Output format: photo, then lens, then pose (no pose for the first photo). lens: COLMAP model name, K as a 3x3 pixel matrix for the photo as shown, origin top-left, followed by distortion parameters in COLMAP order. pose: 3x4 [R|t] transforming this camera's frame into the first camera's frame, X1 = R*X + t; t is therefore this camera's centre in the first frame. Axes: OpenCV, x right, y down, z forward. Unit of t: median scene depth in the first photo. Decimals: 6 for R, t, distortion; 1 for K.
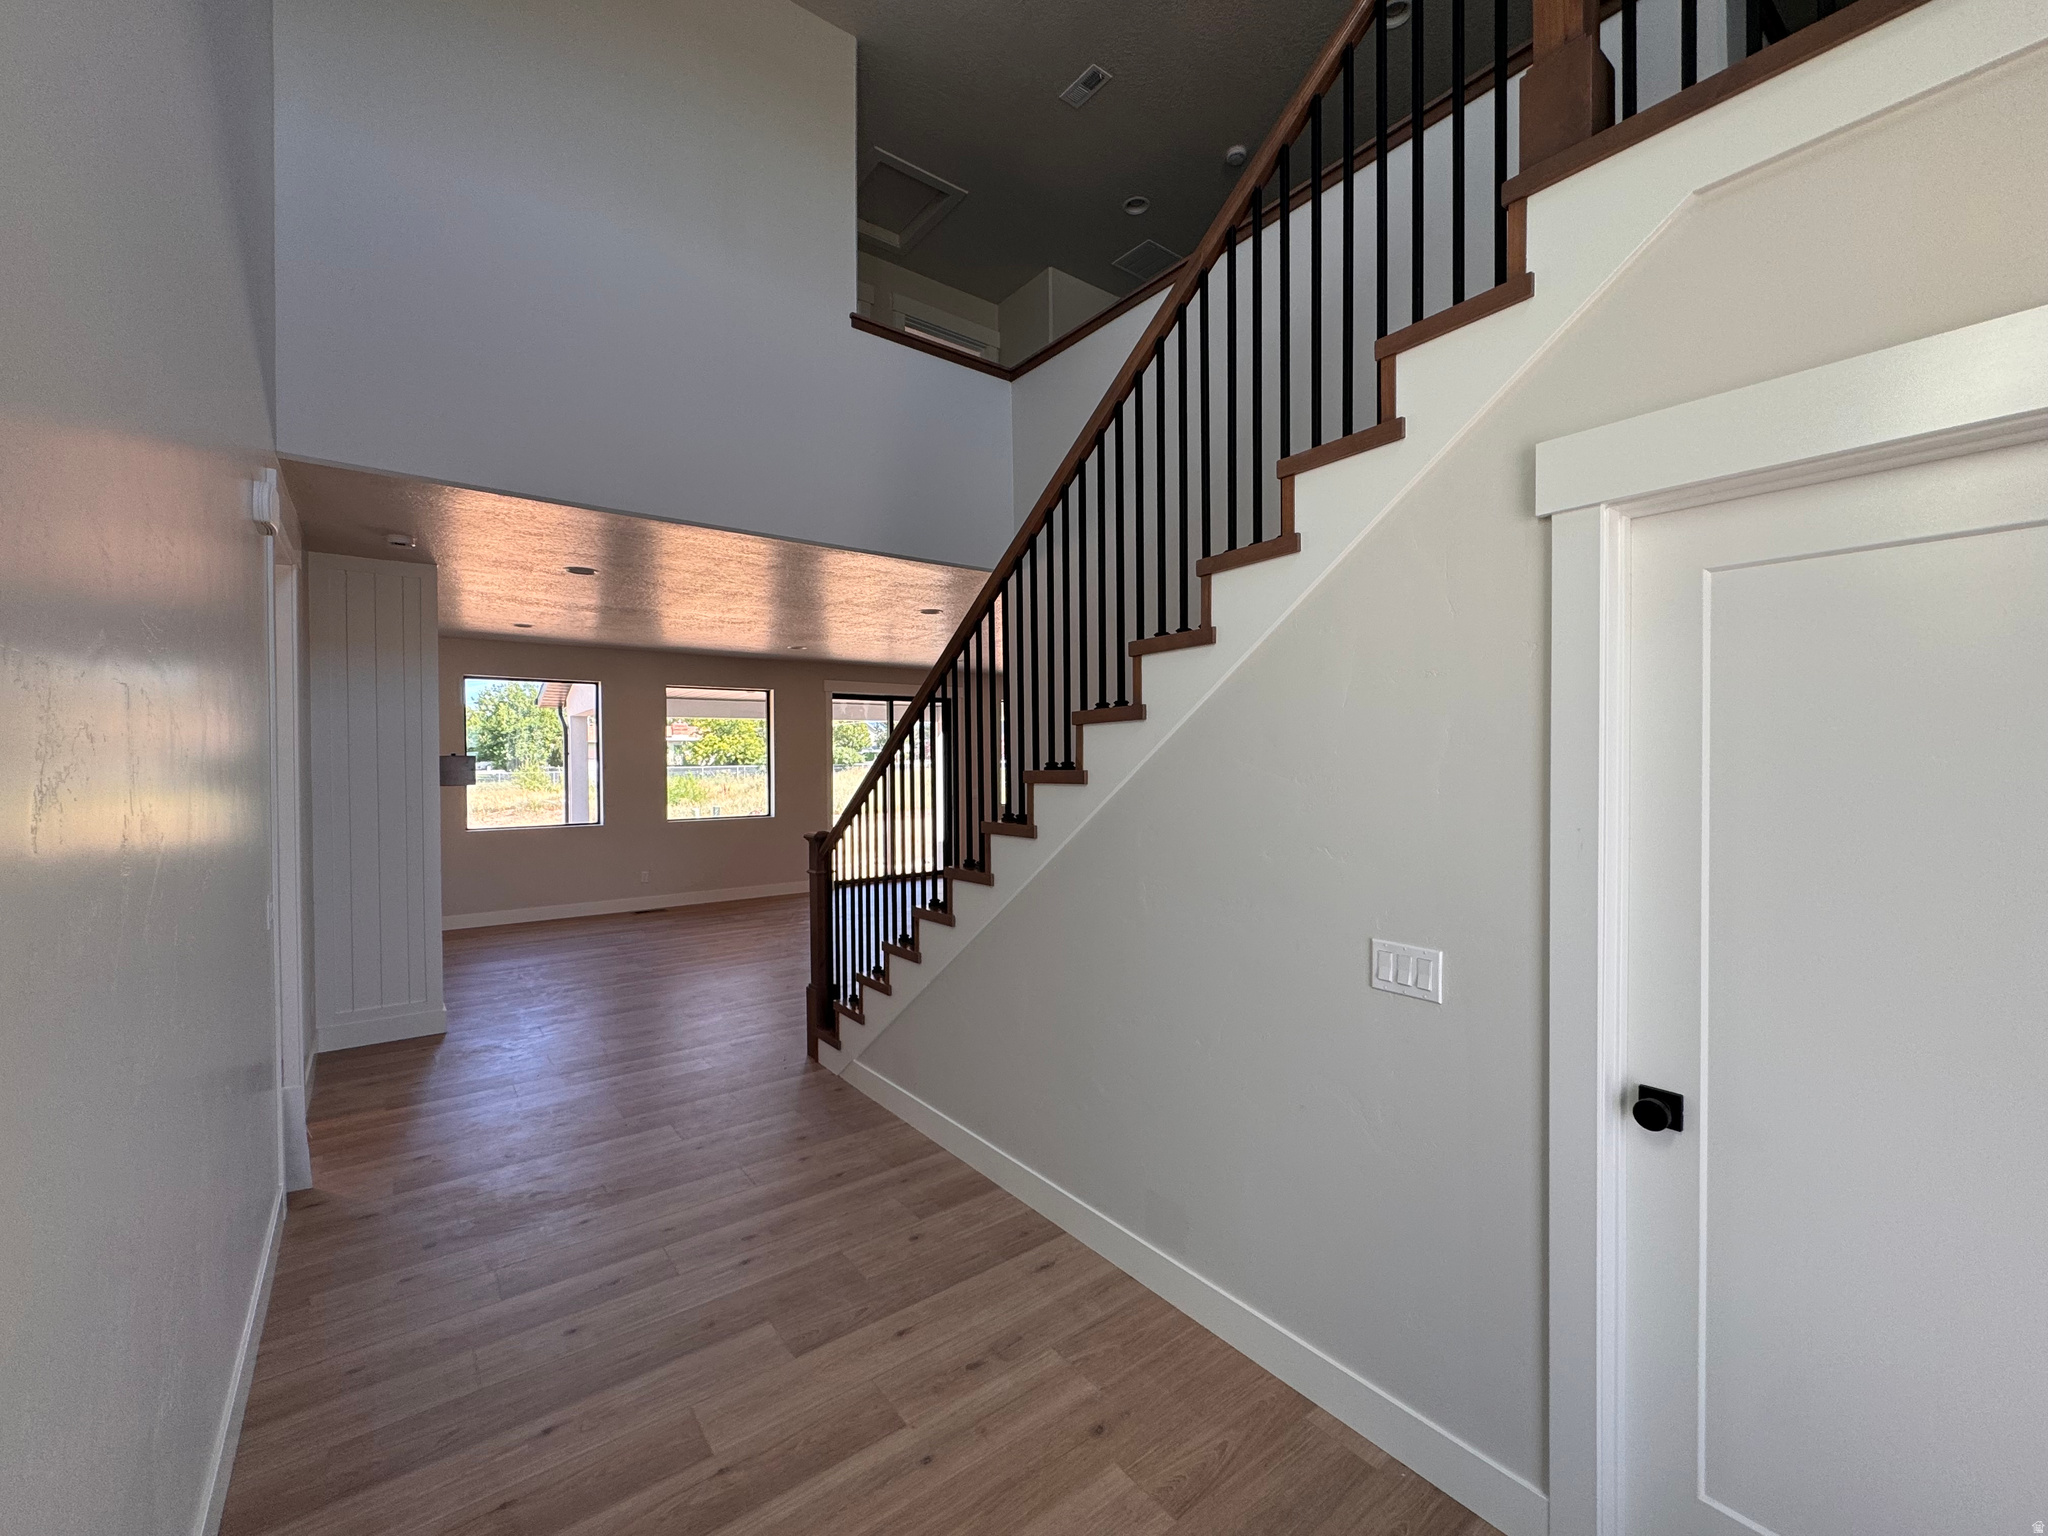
lens RADIAL K [[829.2, 0, 1024.0], [0, 829.2, 768.0], [0, 0, 1]] dist [-0.000463, -0.000021]
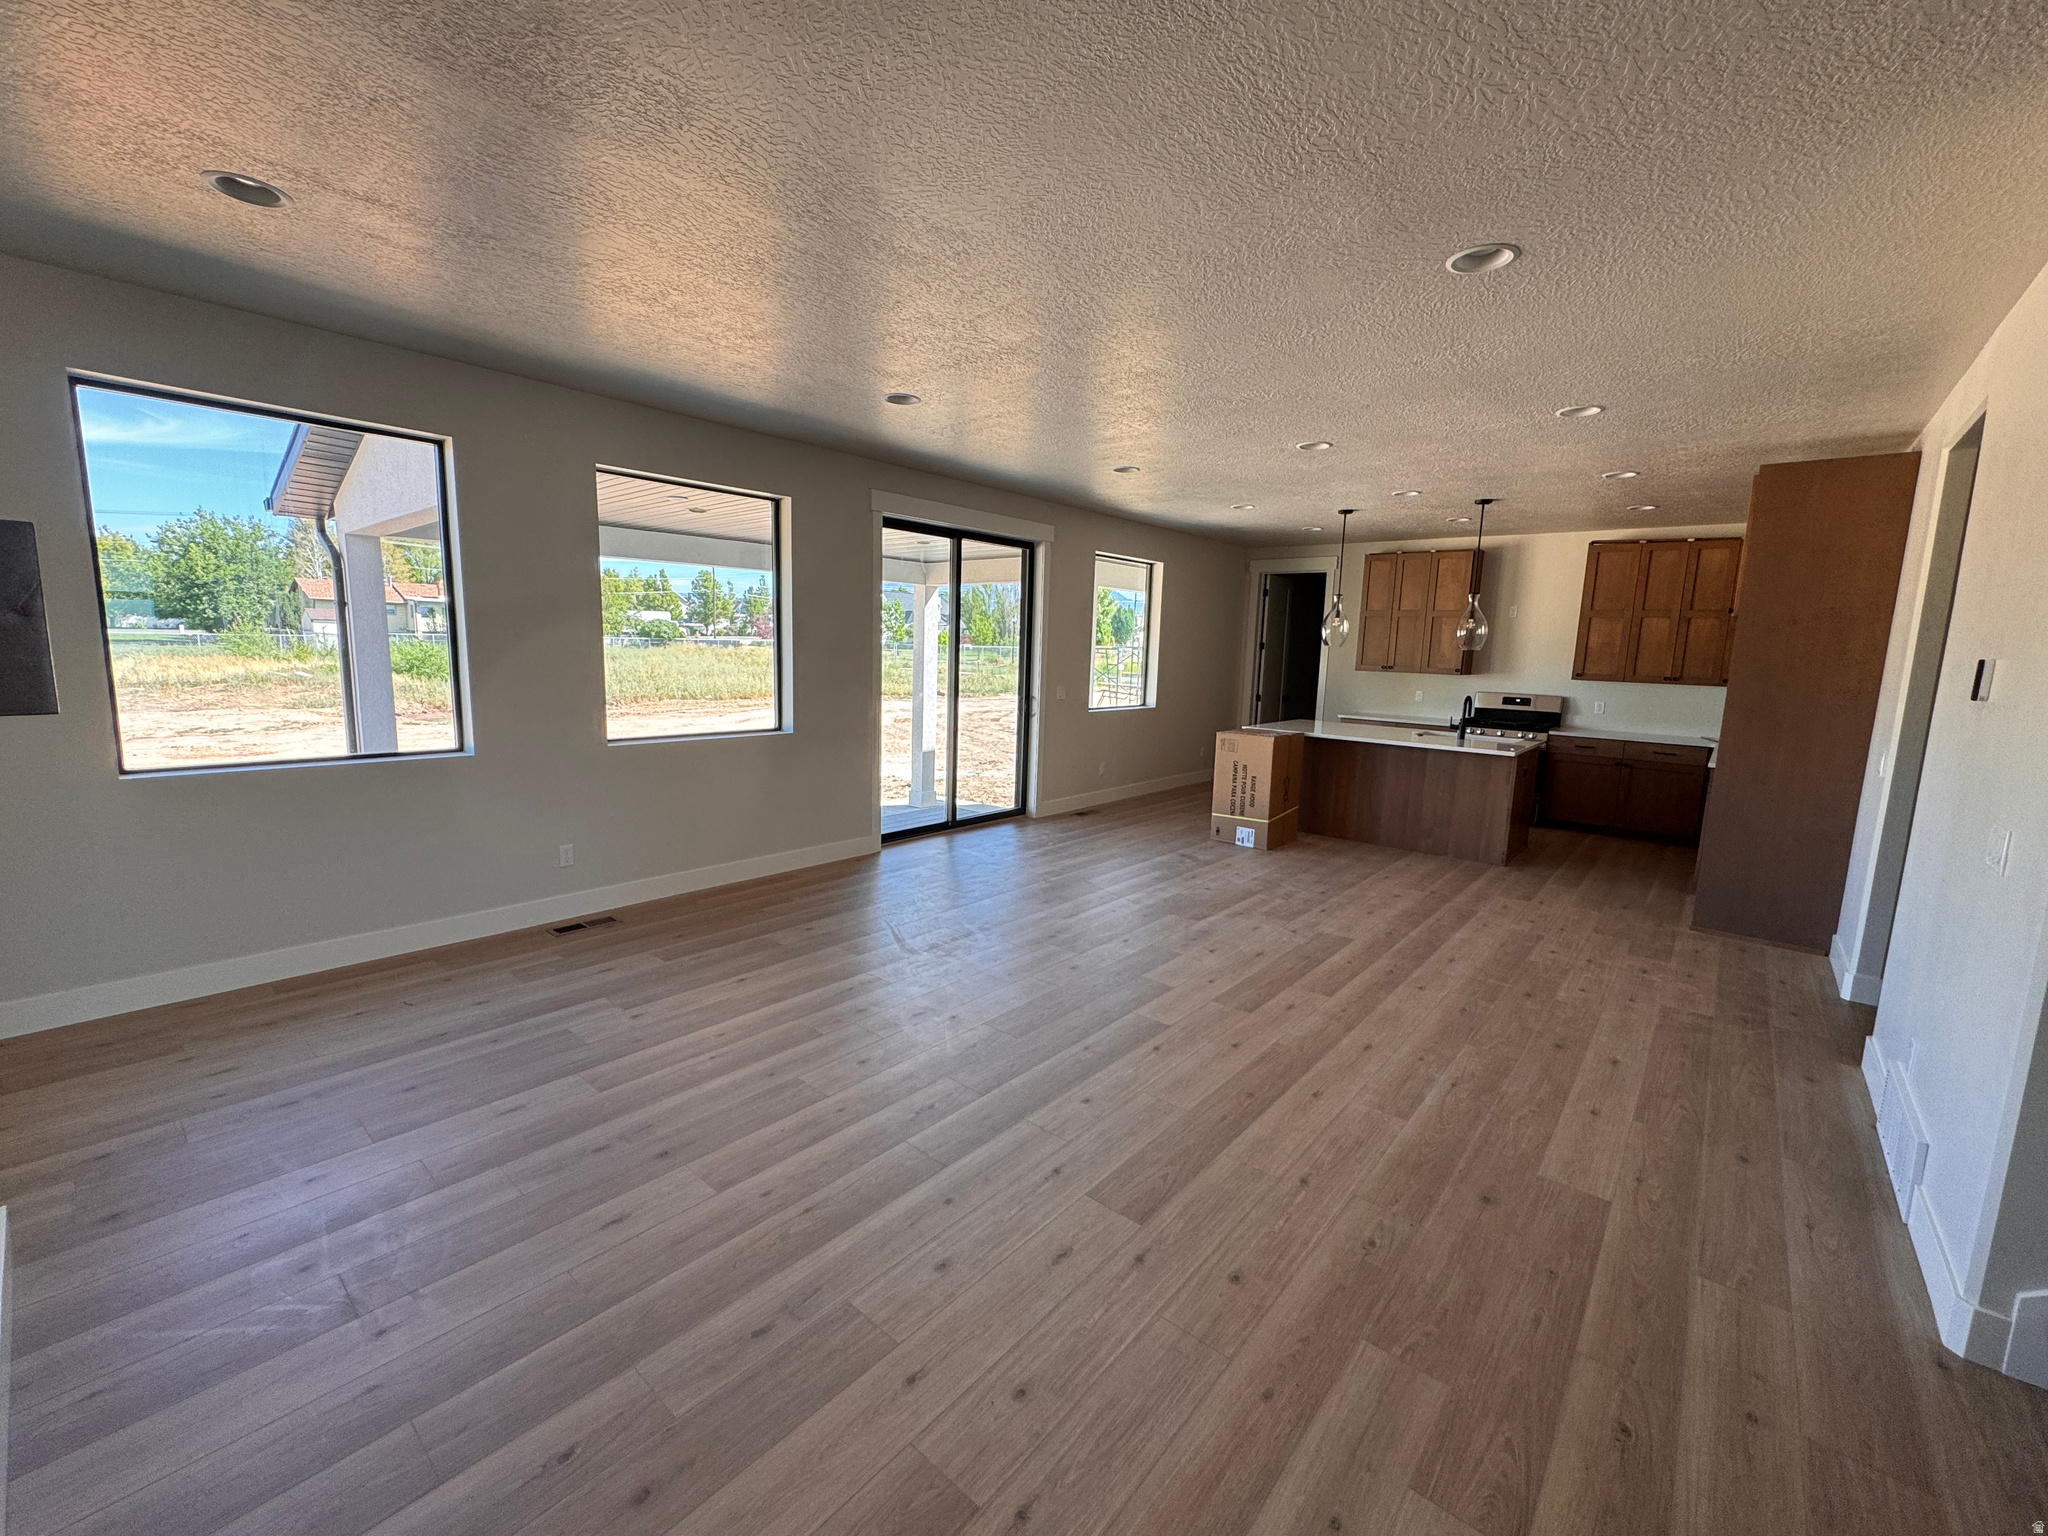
lens RADIAL K [[832.0, 0, 1053.5], [0, 832.0, 761.5], [0, 0, 1]] dist [-0.011067, -0.000192]
pose [[0.971770, 0.001392, 0.235927, -0.089070], [-0.032513, 0.991232, 0.128070, 0.000352], [-0.233680, -0.132125, 0.963295, 0.140707]]
